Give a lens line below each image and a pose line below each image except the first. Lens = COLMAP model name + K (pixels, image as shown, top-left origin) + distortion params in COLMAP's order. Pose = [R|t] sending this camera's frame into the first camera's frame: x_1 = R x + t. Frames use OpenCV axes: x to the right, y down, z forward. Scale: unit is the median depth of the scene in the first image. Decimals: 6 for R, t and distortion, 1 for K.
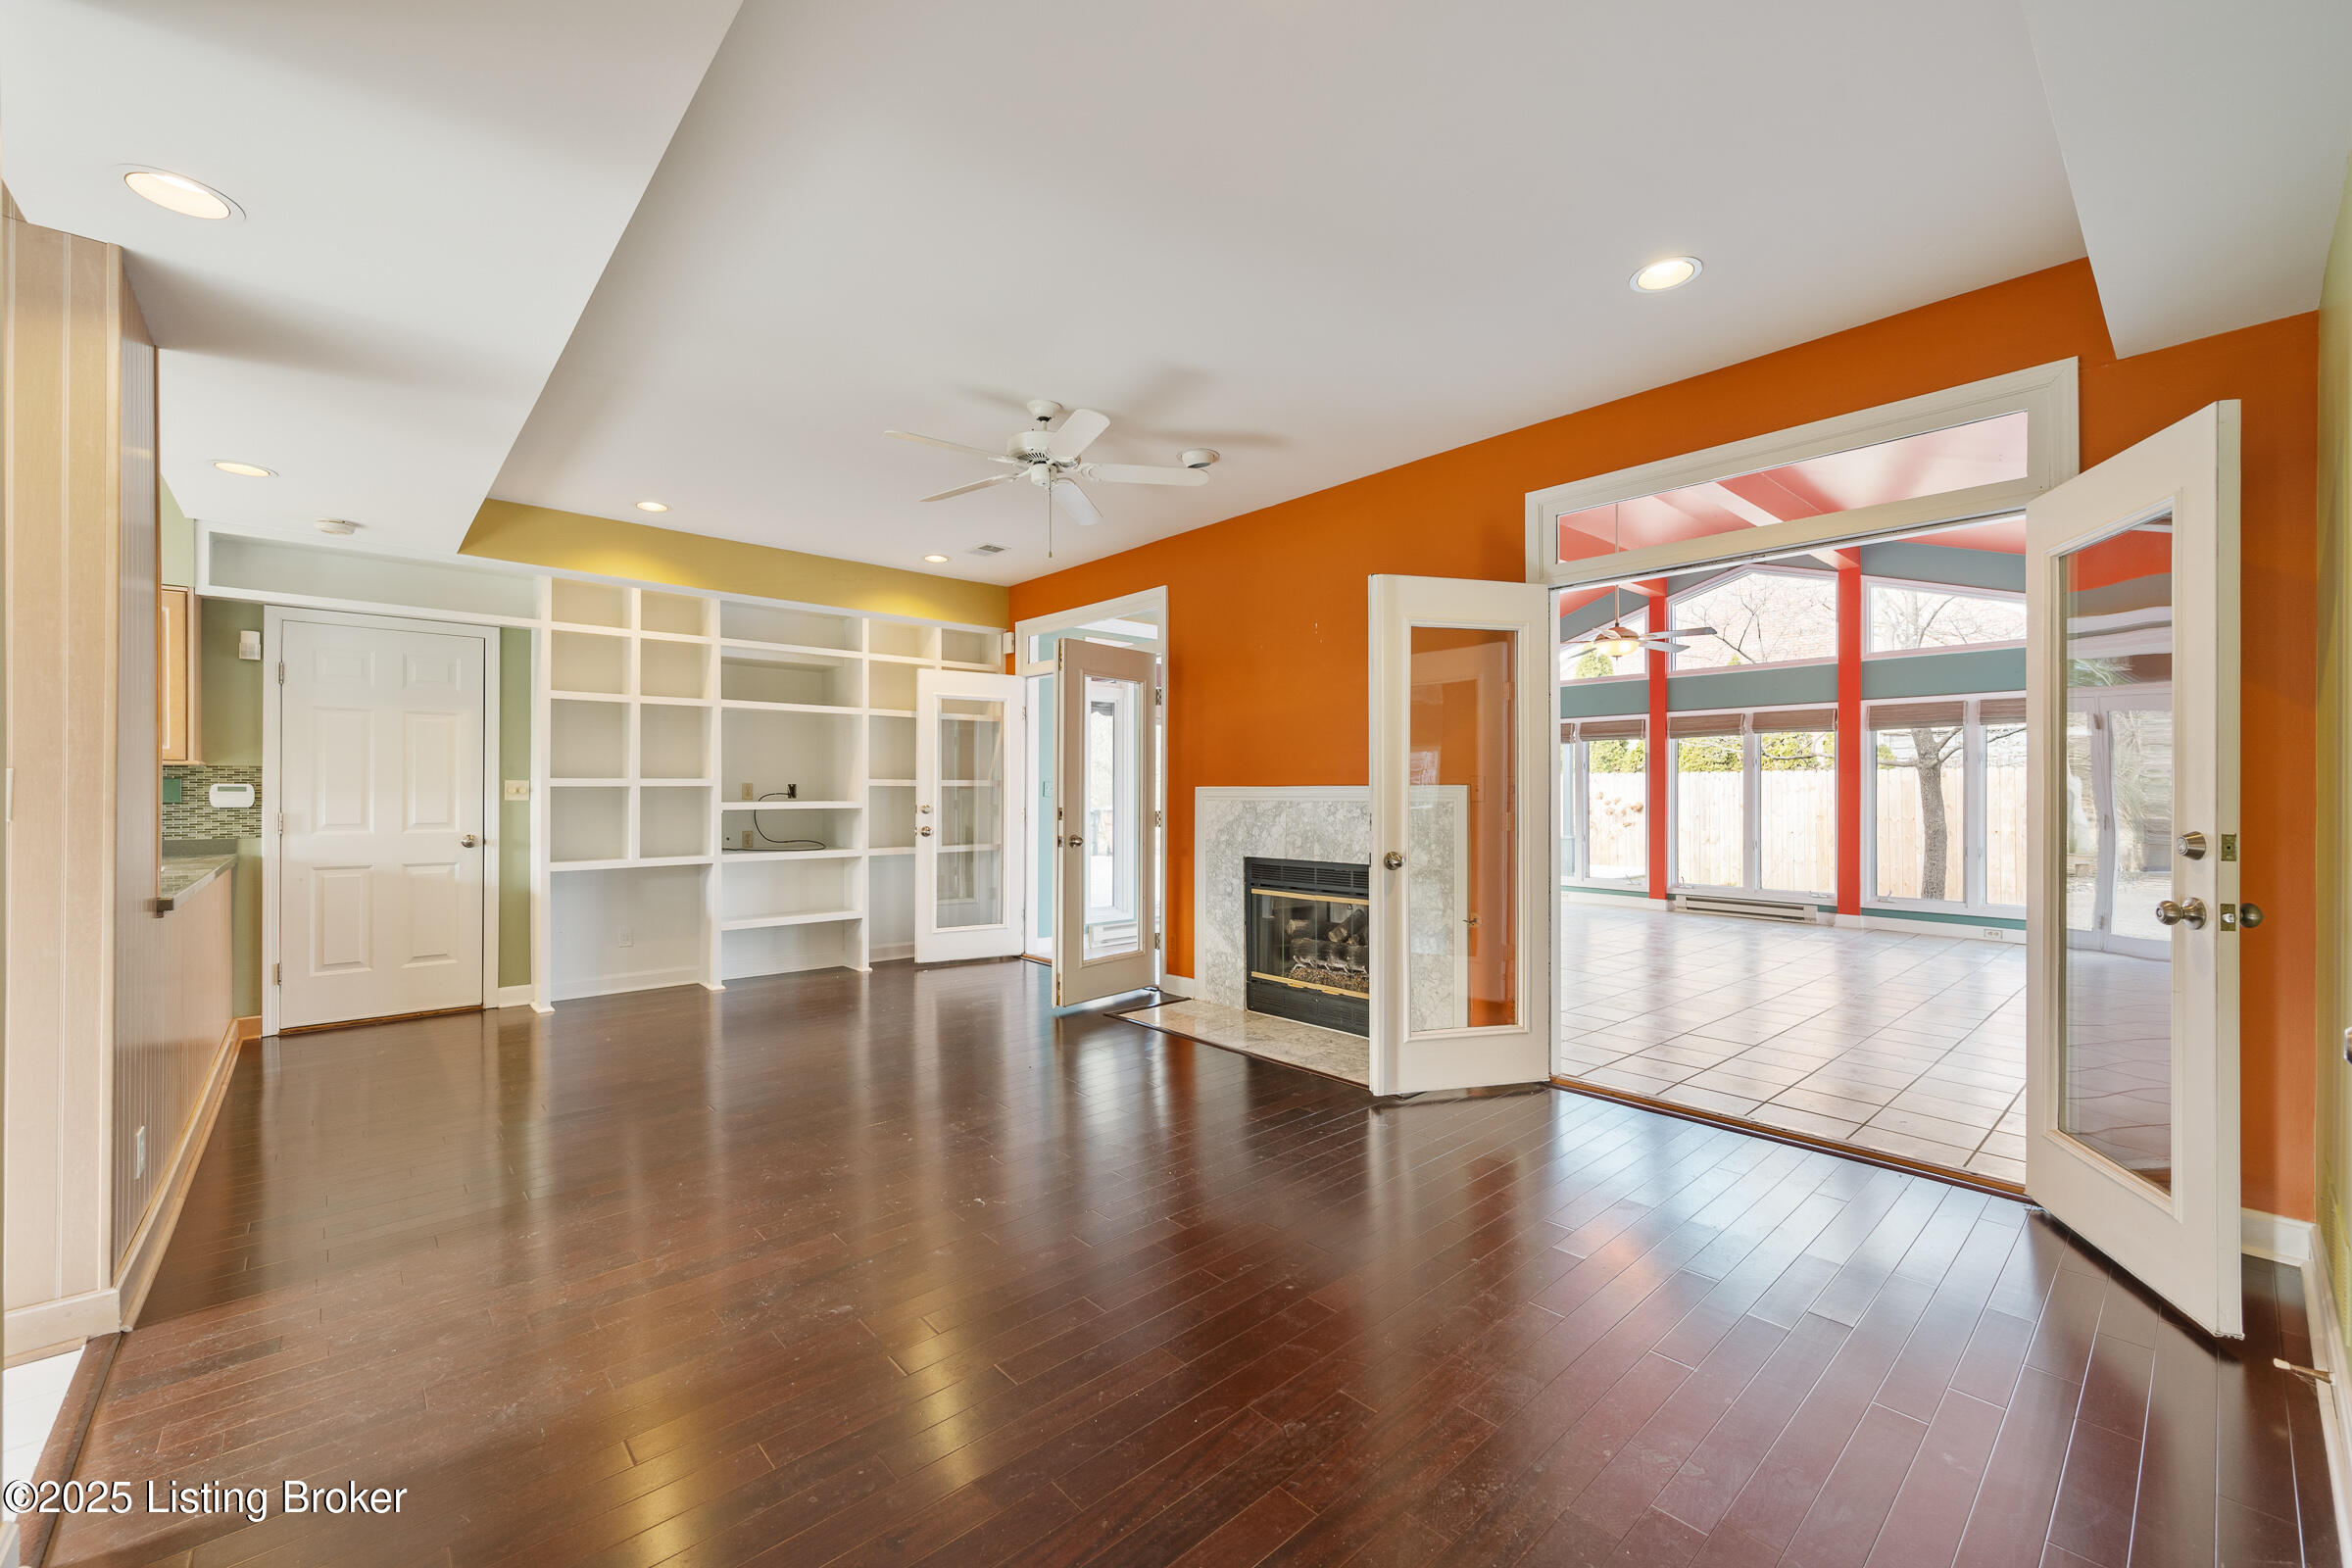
lens RADIAL K [[944.3, 0, 1176.0], [0, 944.3, 784.0], [0, 0, 1]] dist [0.002366, 0.000109]
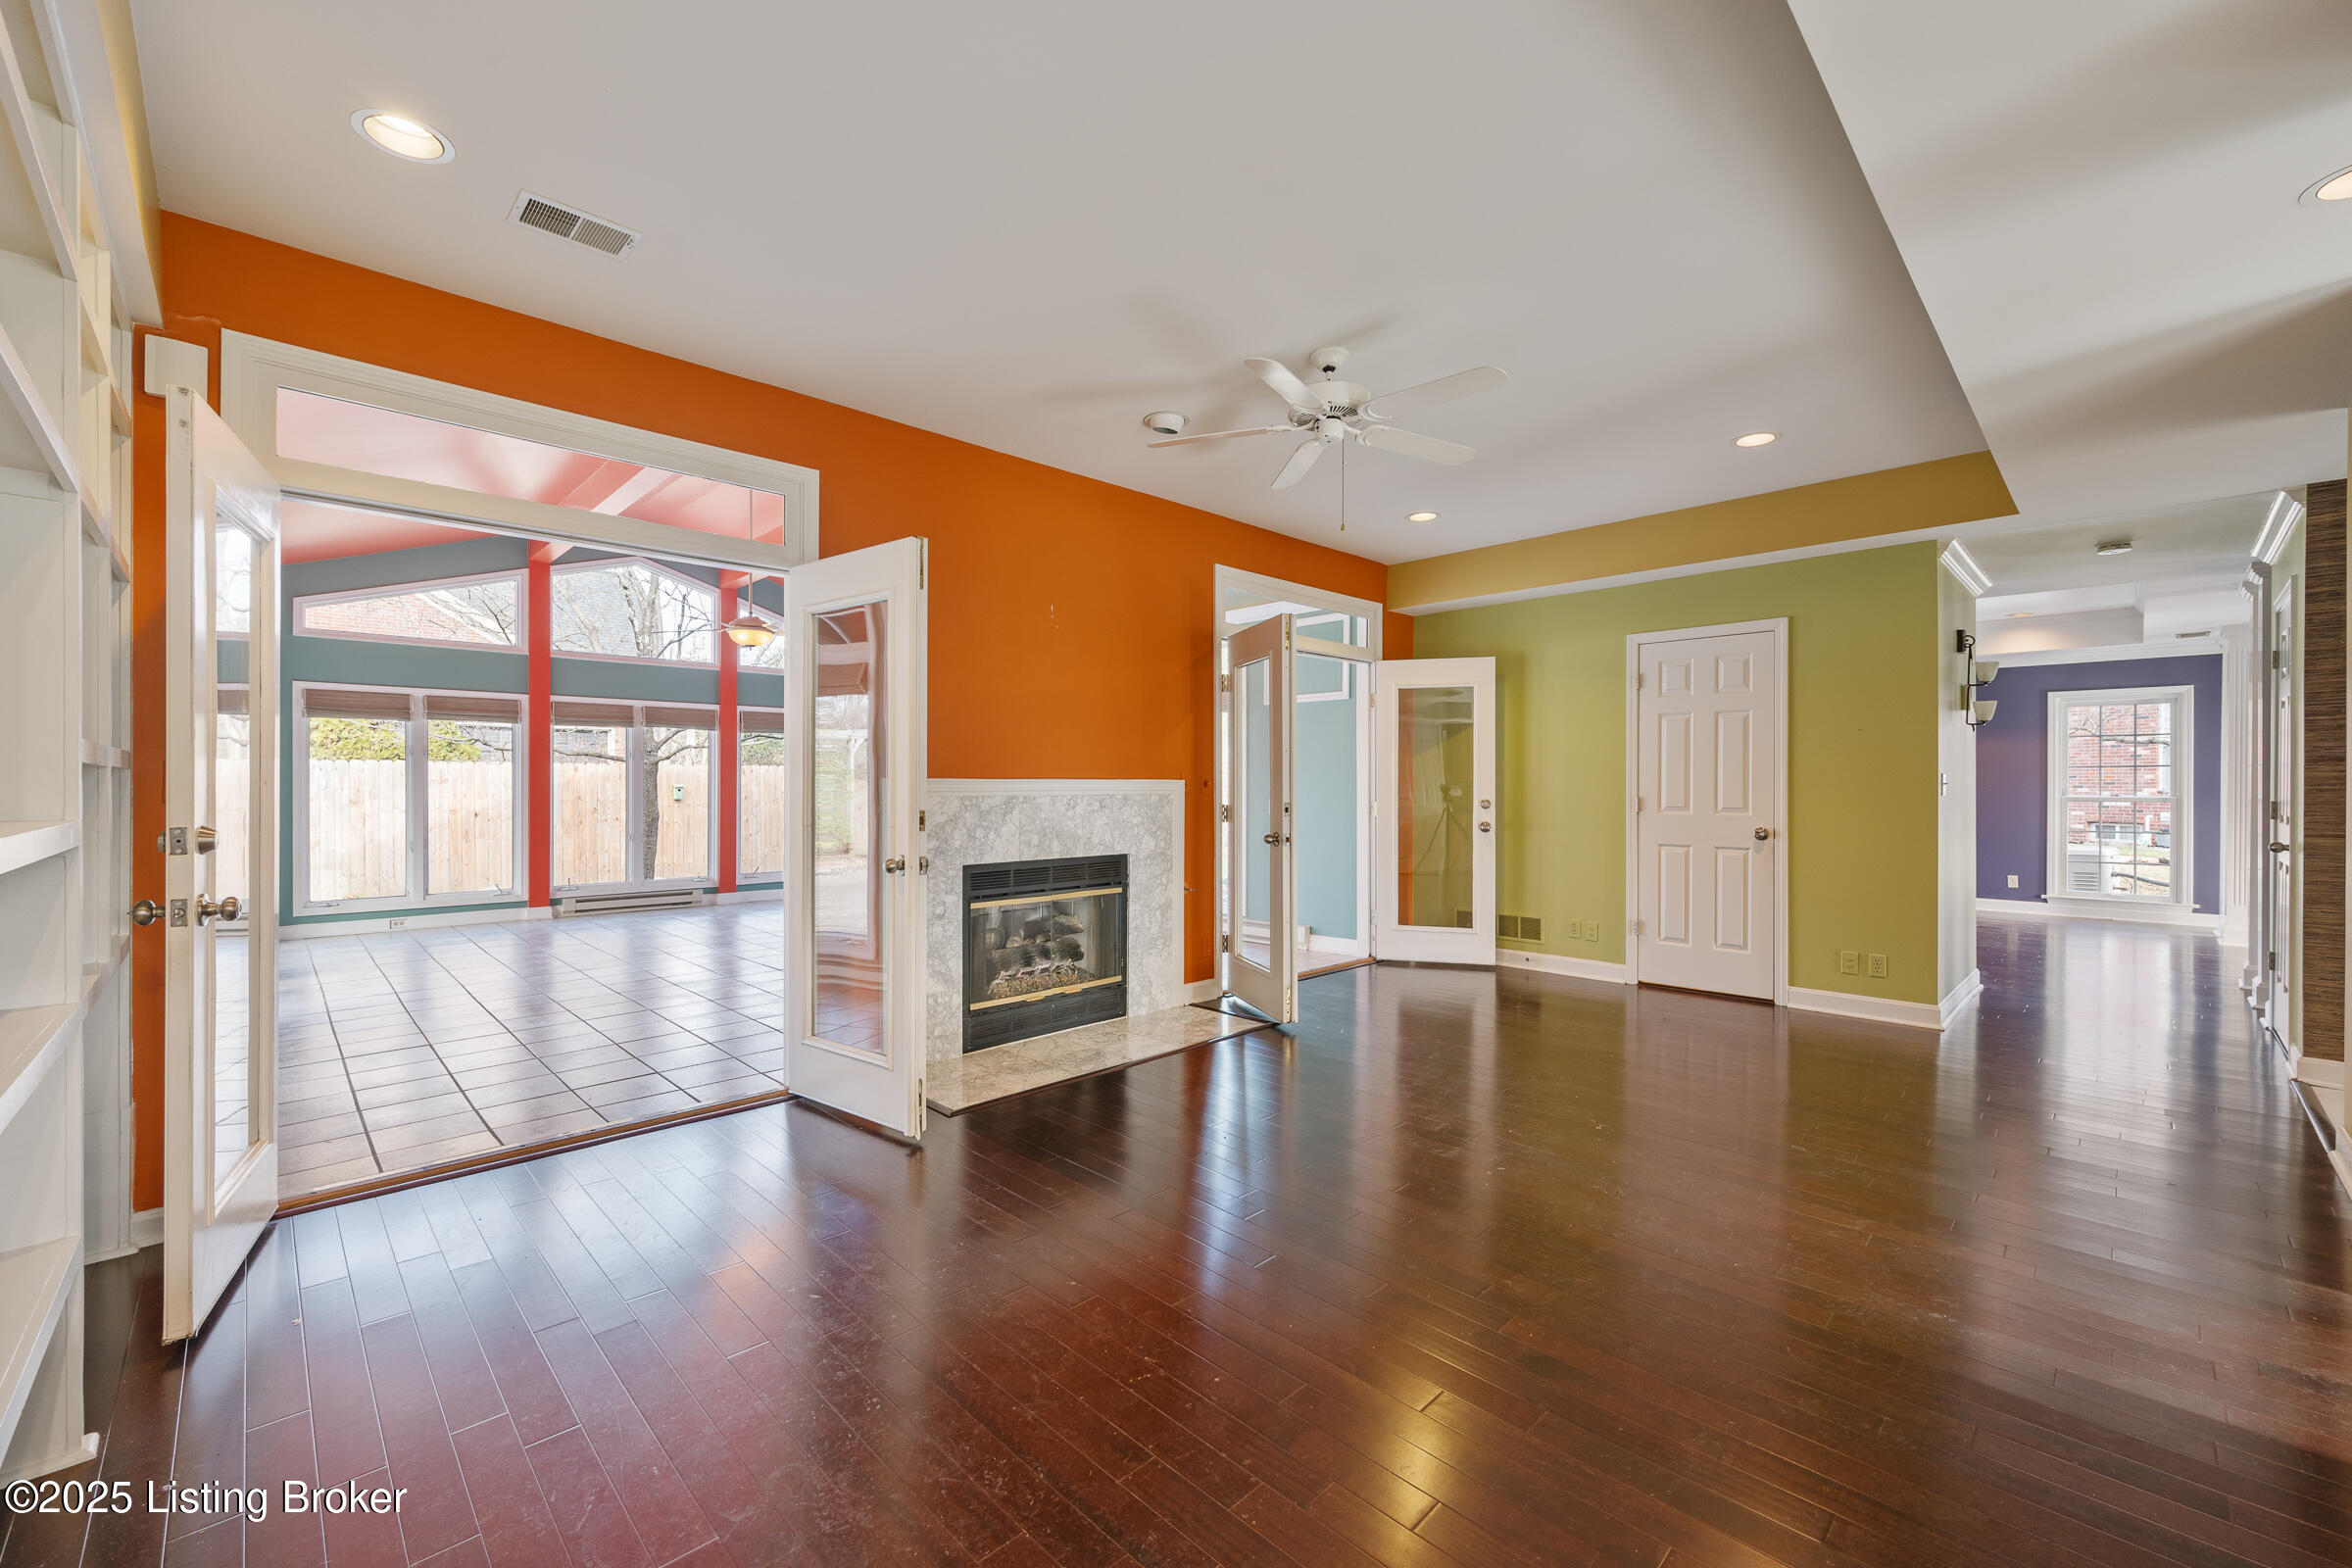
lens RADIAL K [[943.6, 0, 1176.0], [0, 943.6, 784.0], [0, 0, 1]] dist [-0.002716, -0.000233]
pose [[-0.043100, 0.001019, 0.999070, -0.729518], [-0.009227, 0.999956, -0.001418, 0.006450], [-0.999028, -0.009279, -0.043089, 0.839523]]
